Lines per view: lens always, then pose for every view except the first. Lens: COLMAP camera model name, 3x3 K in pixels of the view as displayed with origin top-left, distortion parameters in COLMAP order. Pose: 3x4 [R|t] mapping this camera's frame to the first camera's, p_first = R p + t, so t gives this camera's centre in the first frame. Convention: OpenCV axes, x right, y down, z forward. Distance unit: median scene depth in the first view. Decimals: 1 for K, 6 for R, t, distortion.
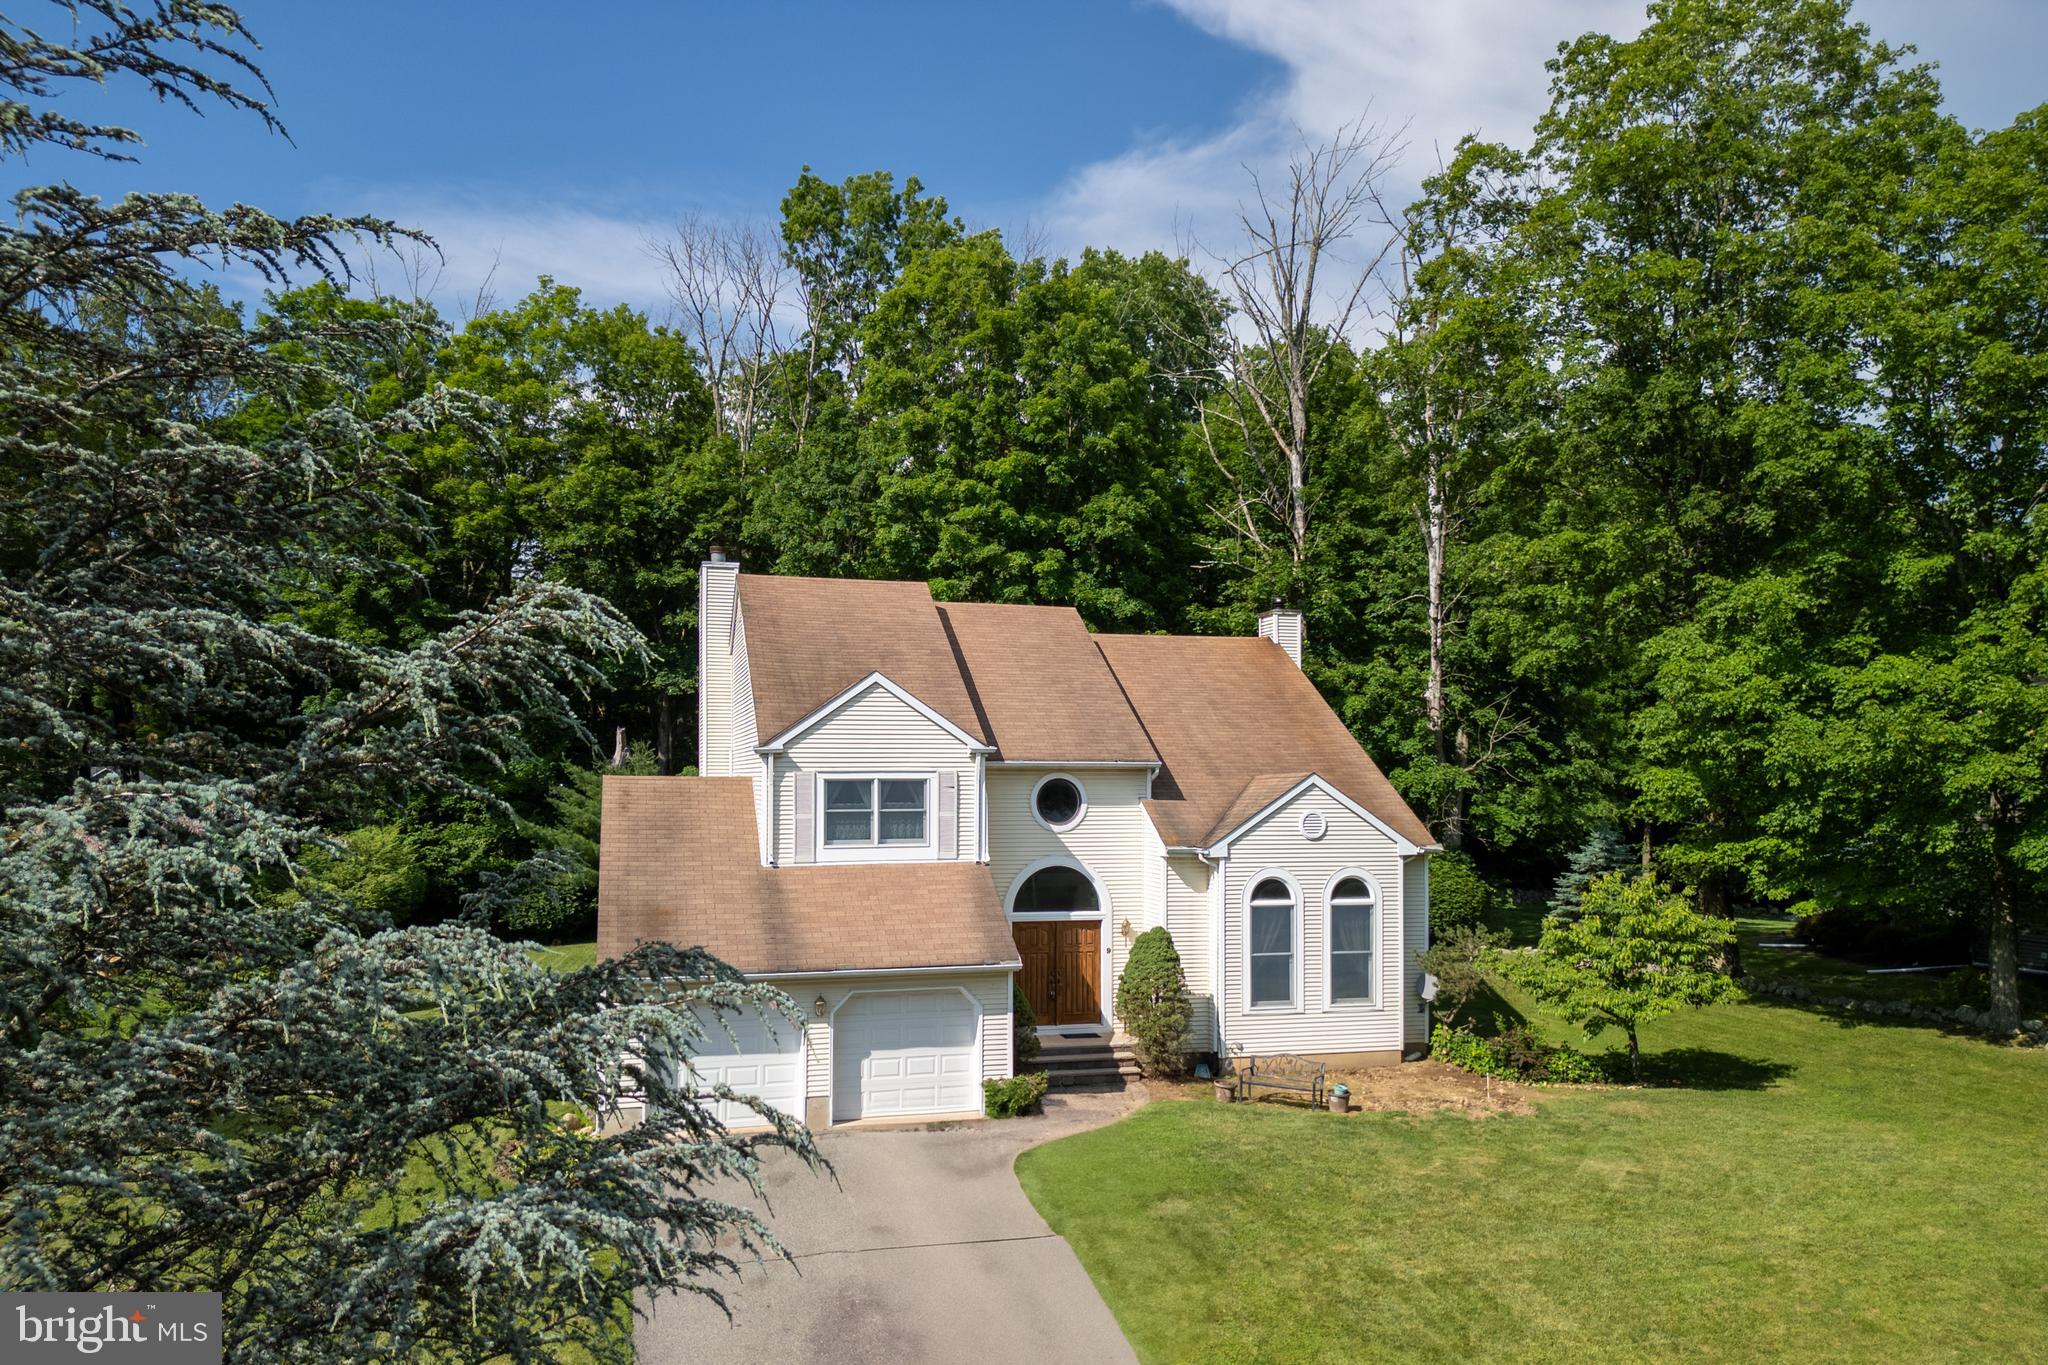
lens RADIAL K [[1476.6, 0, 1024.0], [0, 1476.6, 682.5], [0, 0, 1]] dist [0.005944, -0.004560]
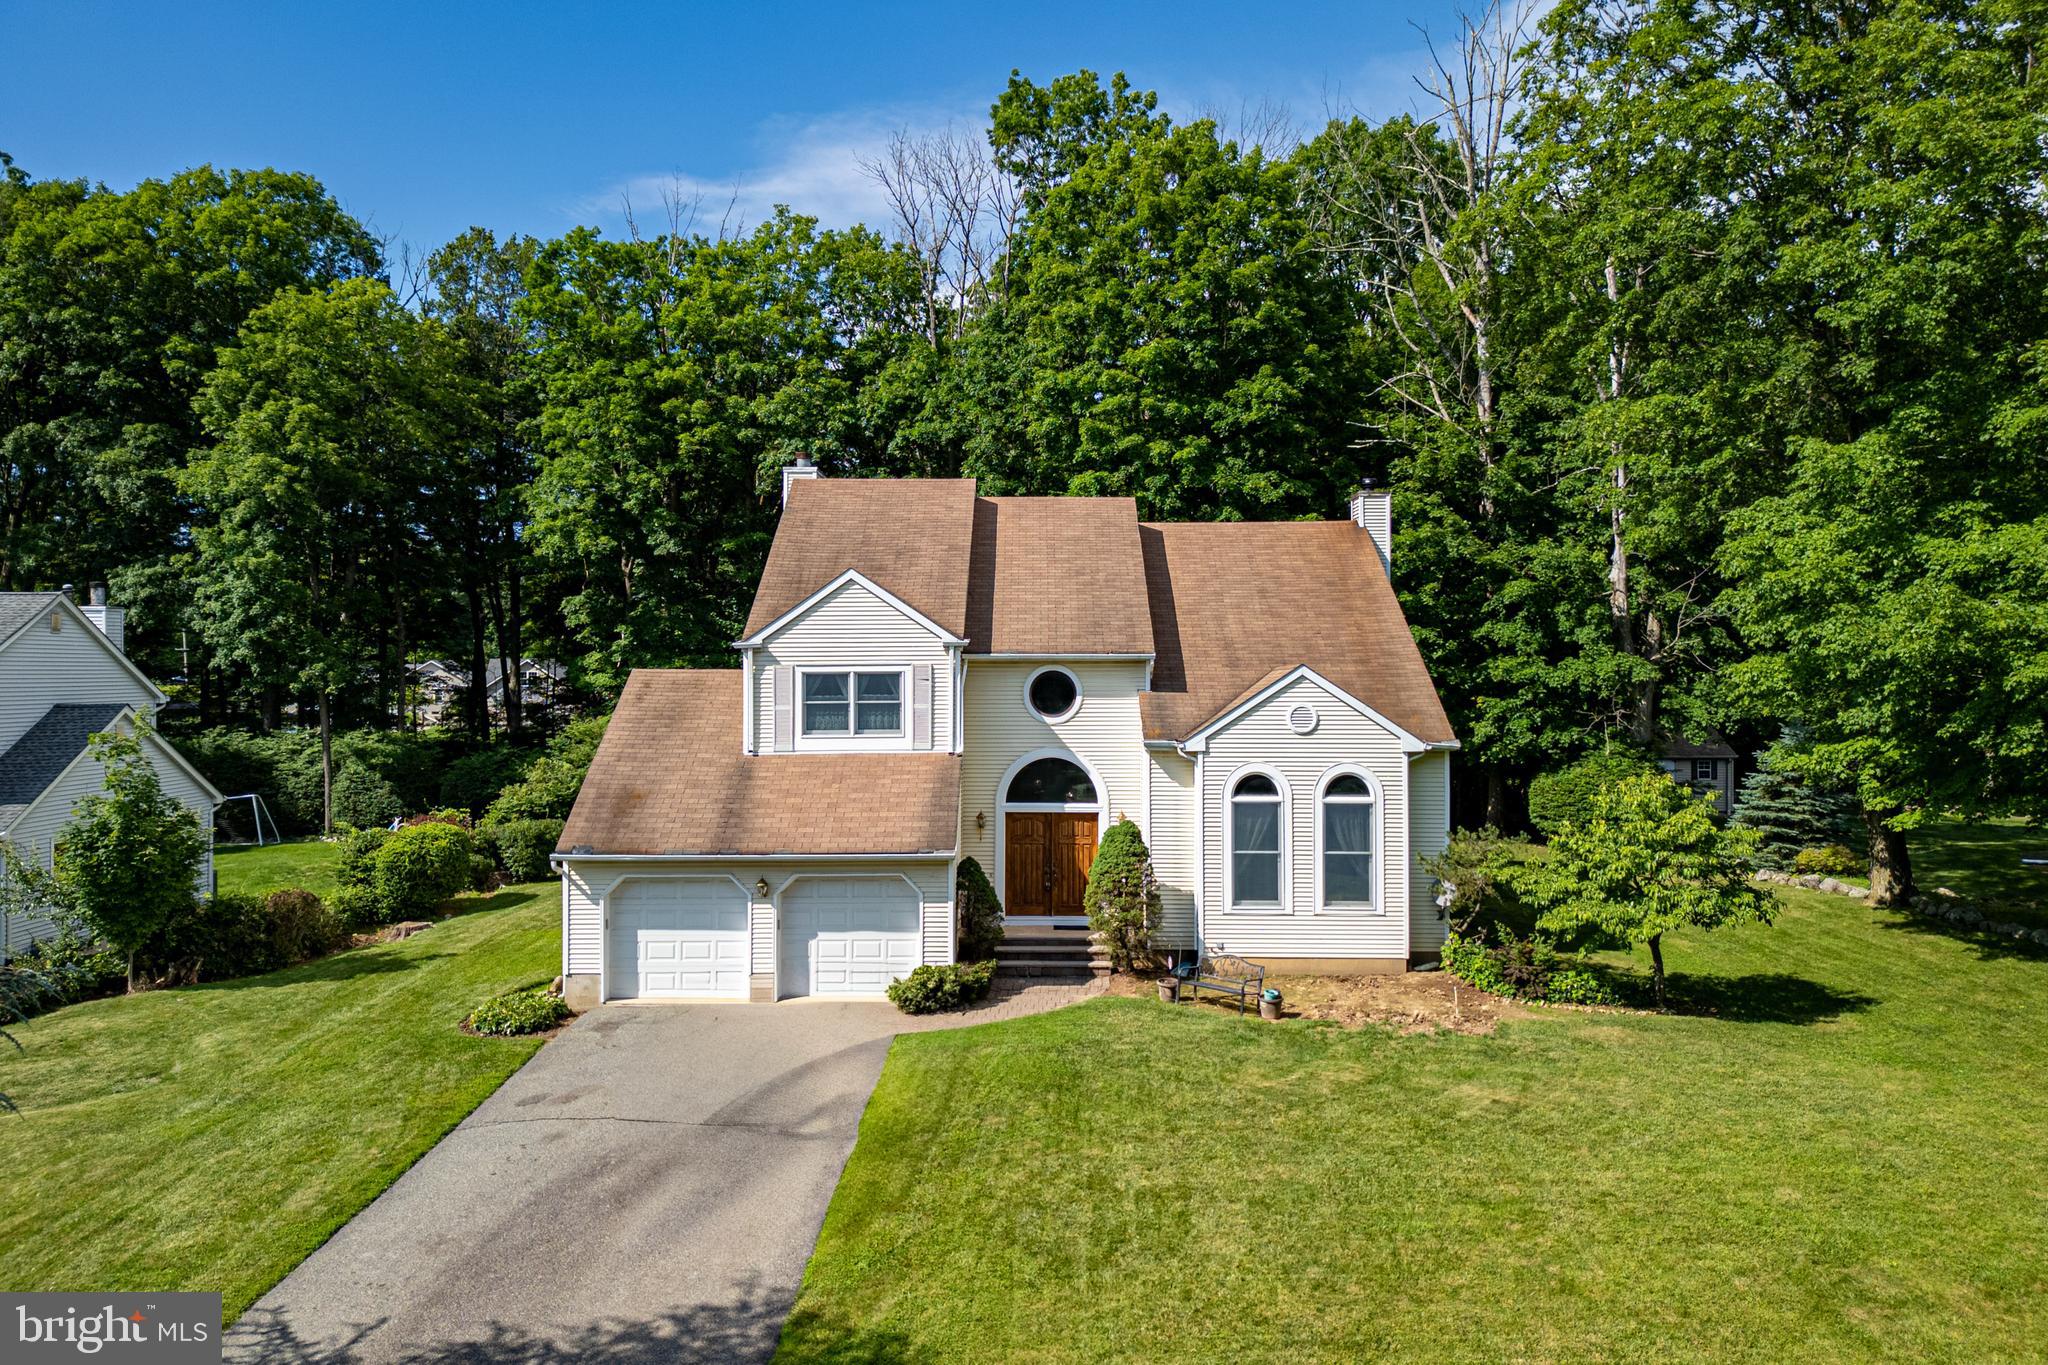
lens RADIAL K [[1478.4, 0, 1032.4], [0, 1478.4, 579.7], [0, 0, 1]] dist [0.002641, 0.000837]
pose [[0.961615, -0.018638, -0.273769, 0.295862], [0.020613, 0.999778, 0.004337, -0.001554], [0.273627, -0.009814, 0.961786, 0.031834]]
